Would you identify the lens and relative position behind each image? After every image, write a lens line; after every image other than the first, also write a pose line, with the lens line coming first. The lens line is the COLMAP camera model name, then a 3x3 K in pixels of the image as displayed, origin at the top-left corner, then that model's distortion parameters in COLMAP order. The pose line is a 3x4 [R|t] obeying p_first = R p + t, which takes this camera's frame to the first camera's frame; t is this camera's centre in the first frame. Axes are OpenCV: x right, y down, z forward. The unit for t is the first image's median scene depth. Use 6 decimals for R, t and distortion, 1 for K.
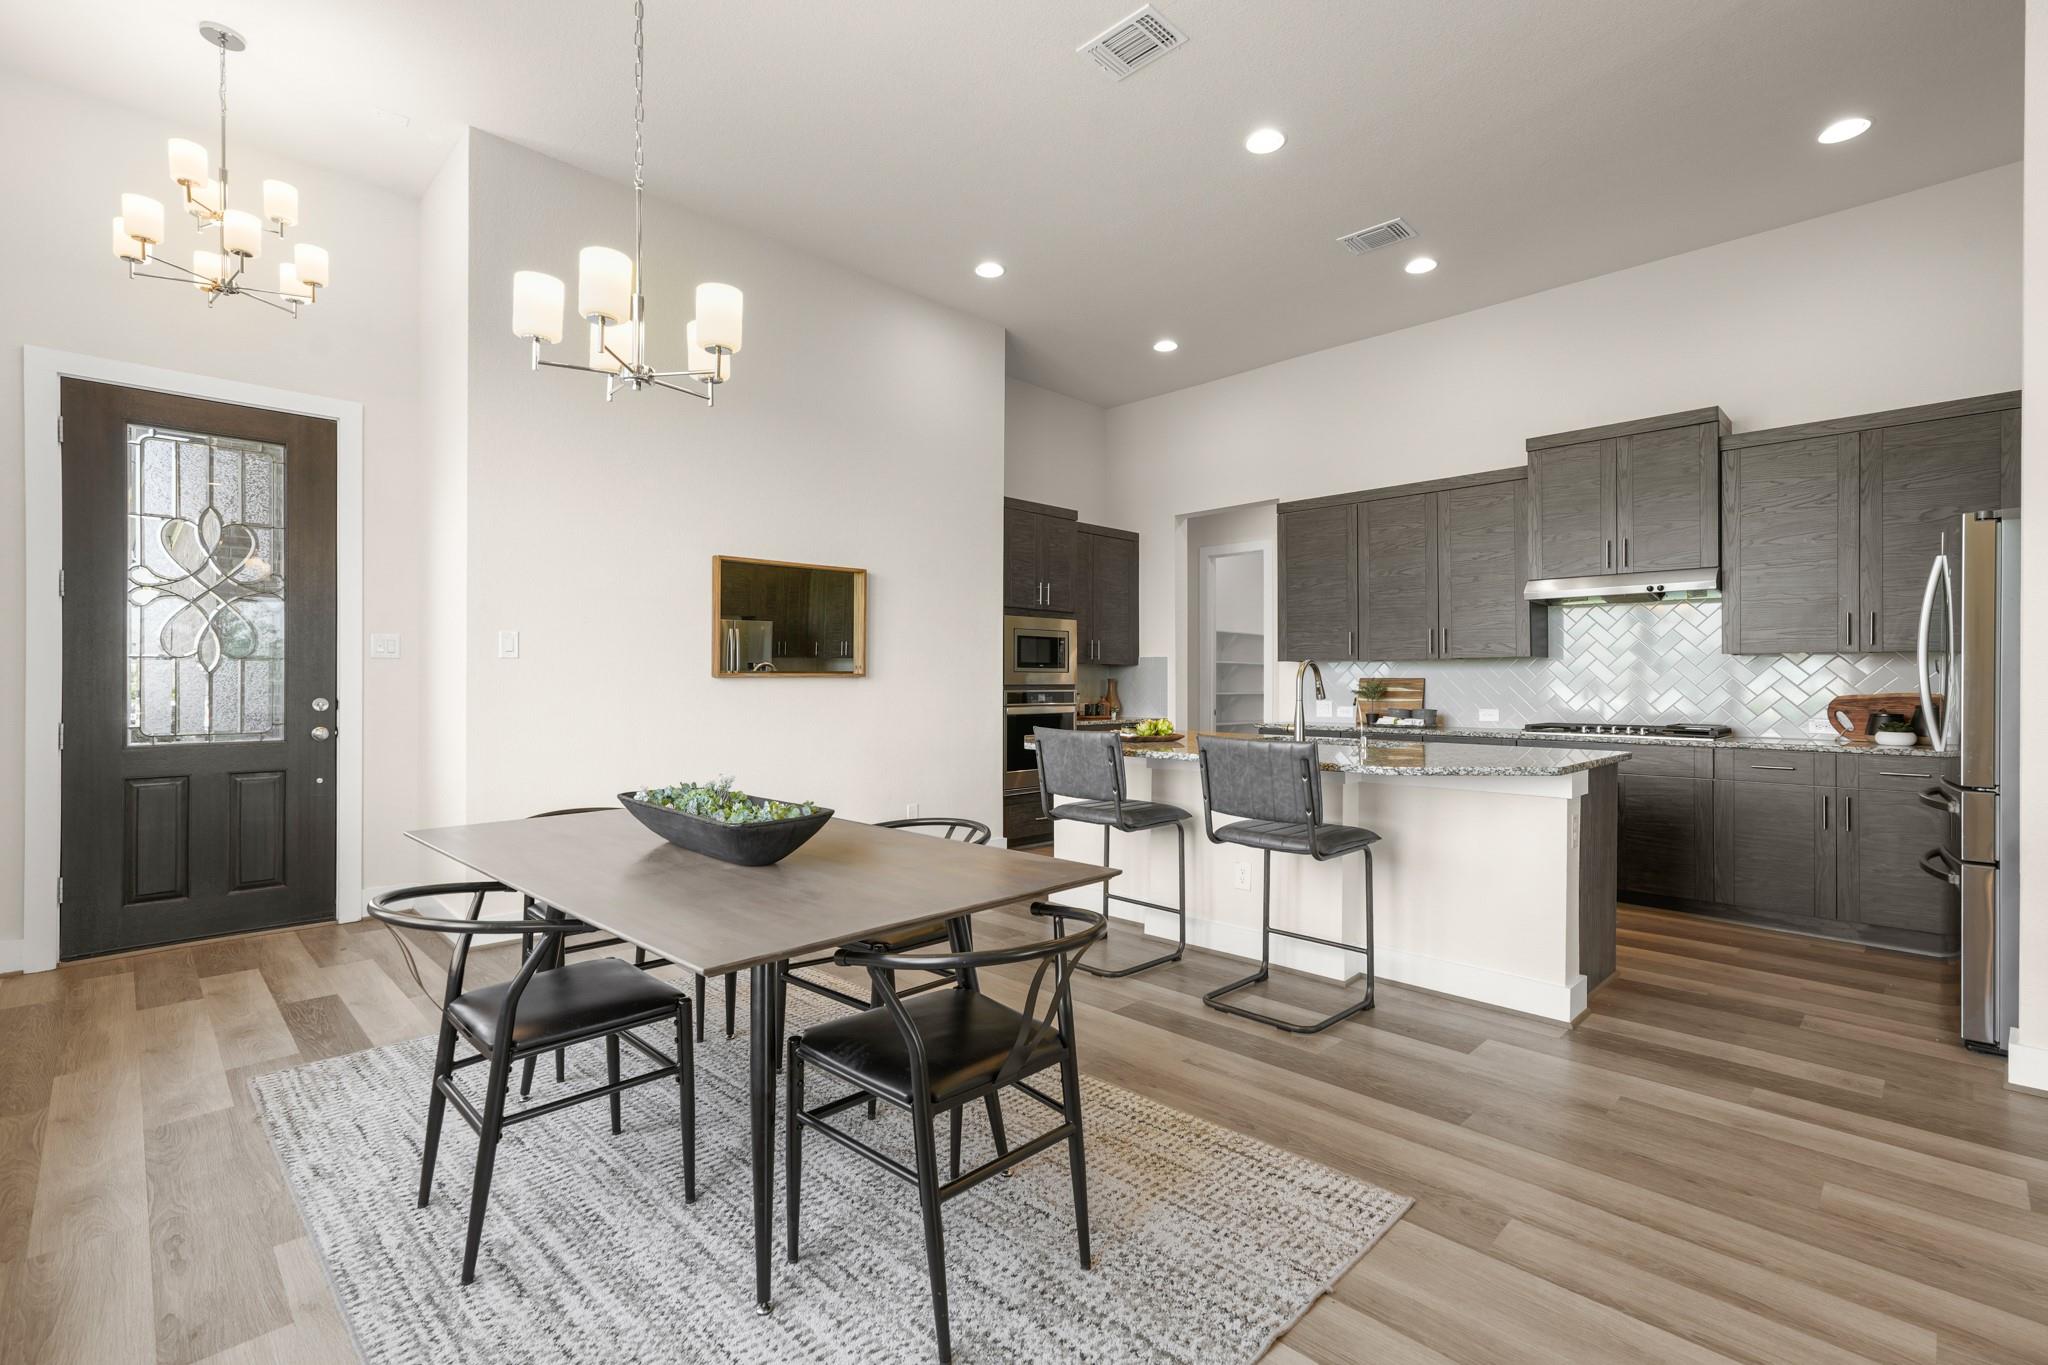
lens RADIAL K [[911.0, 0, 1024.0], [0, 911.0, 682.5], [0, 0, 1]] dist [-0.001531, 0.000256]
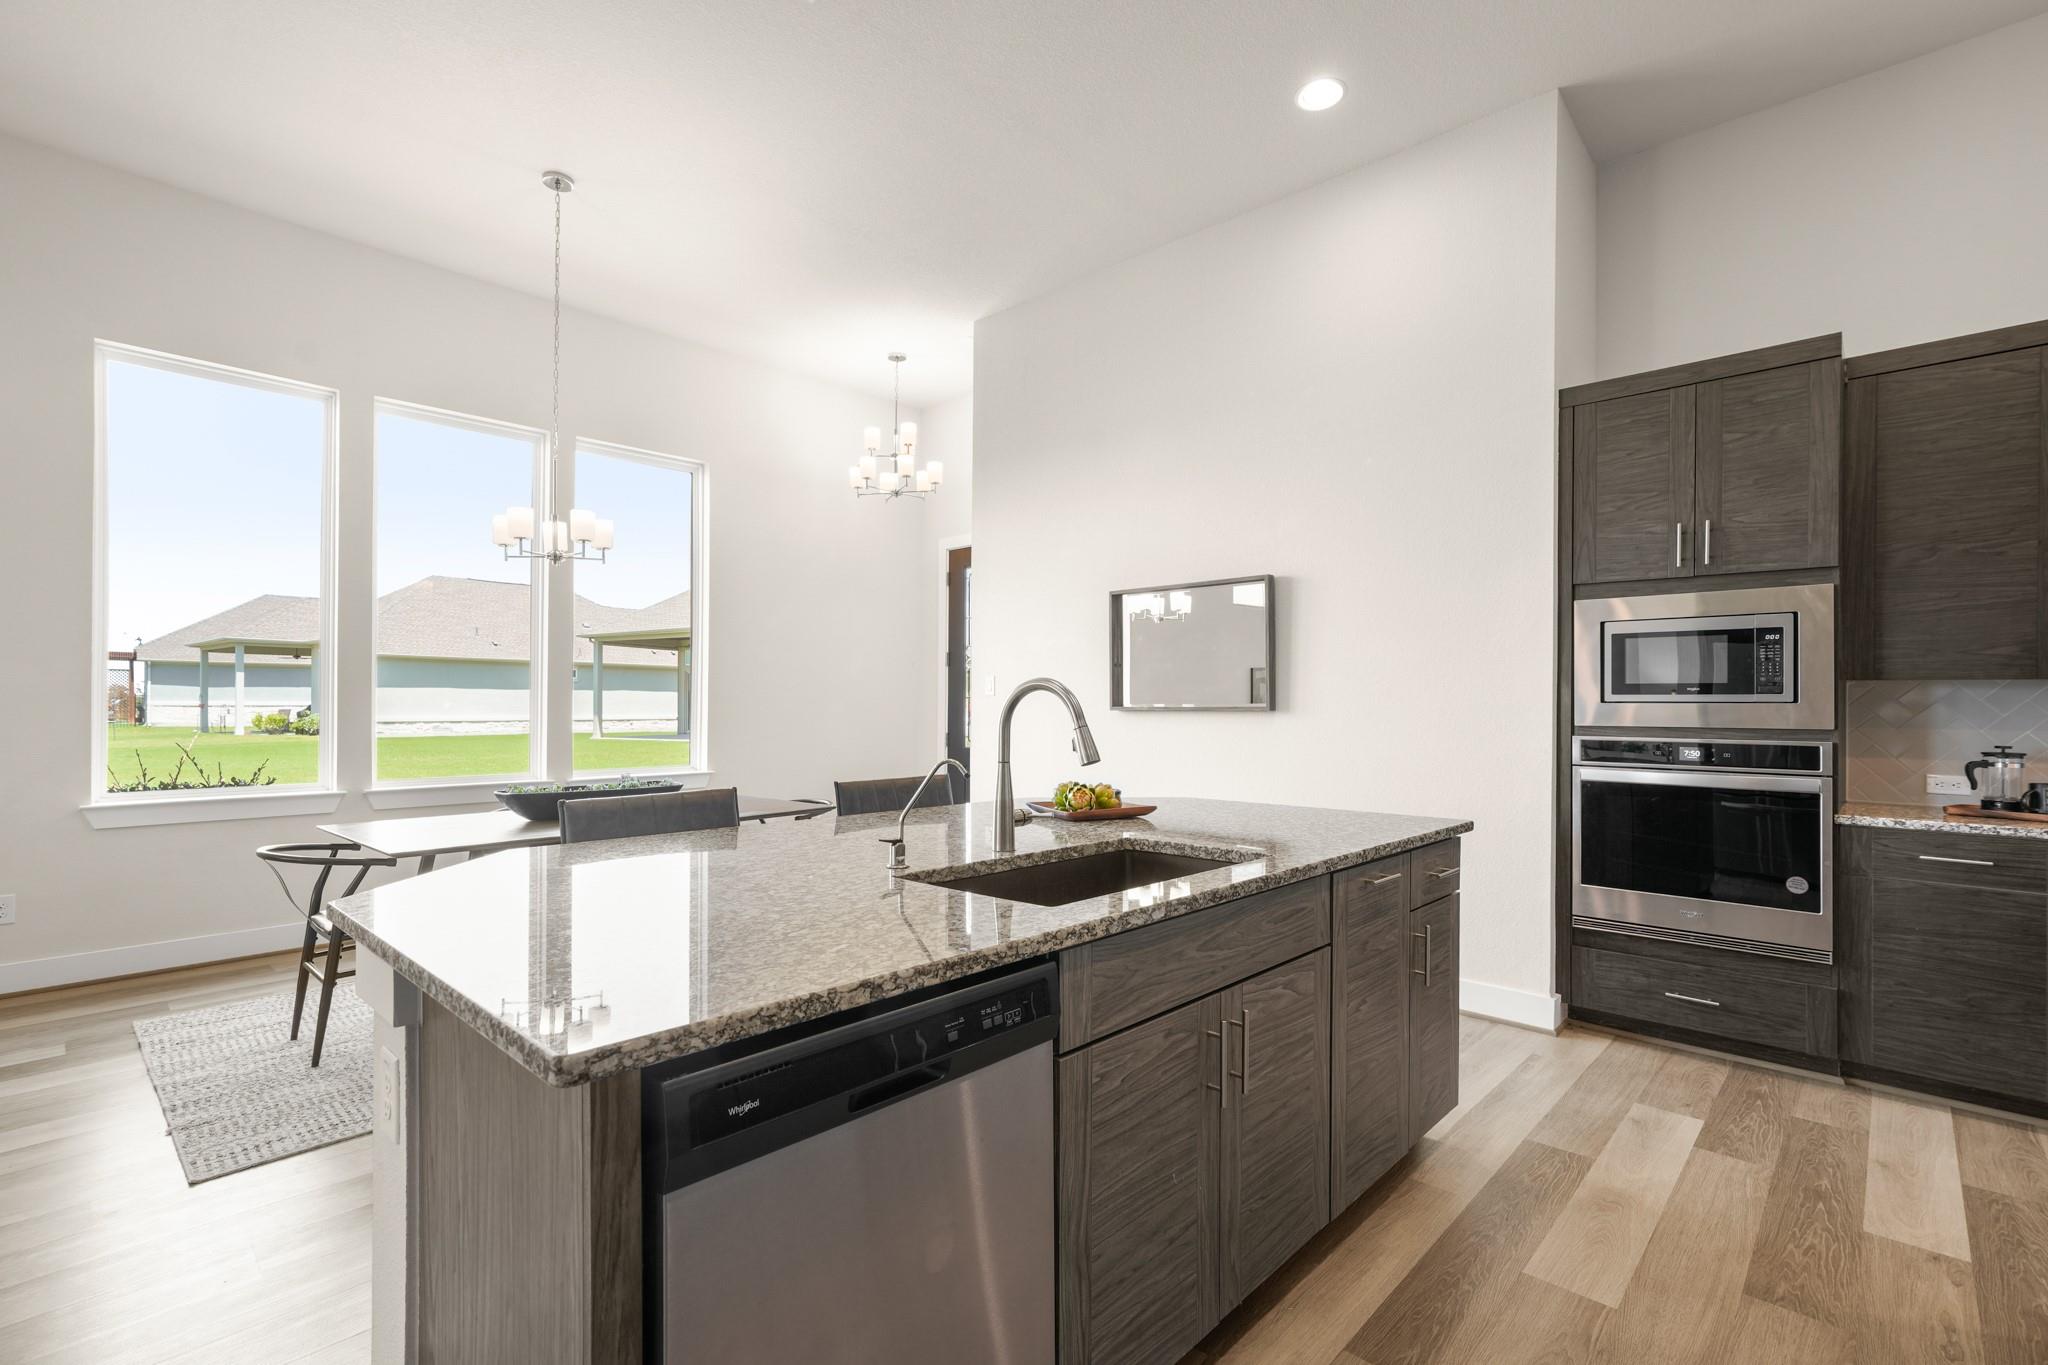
lens RADIAL K [[930.3, 0, 1023.7], [0, 930.3, 690.1], [0, 0, 1]] dist [-0.008497, 0.000386]
pose [[0.033511, -0.010300, -0.999385, 0.529764], [-0.001240, 0.999946, -0.010347, -0.013182], [0.999438, 0.001586, 0.033497, 0.650740]]
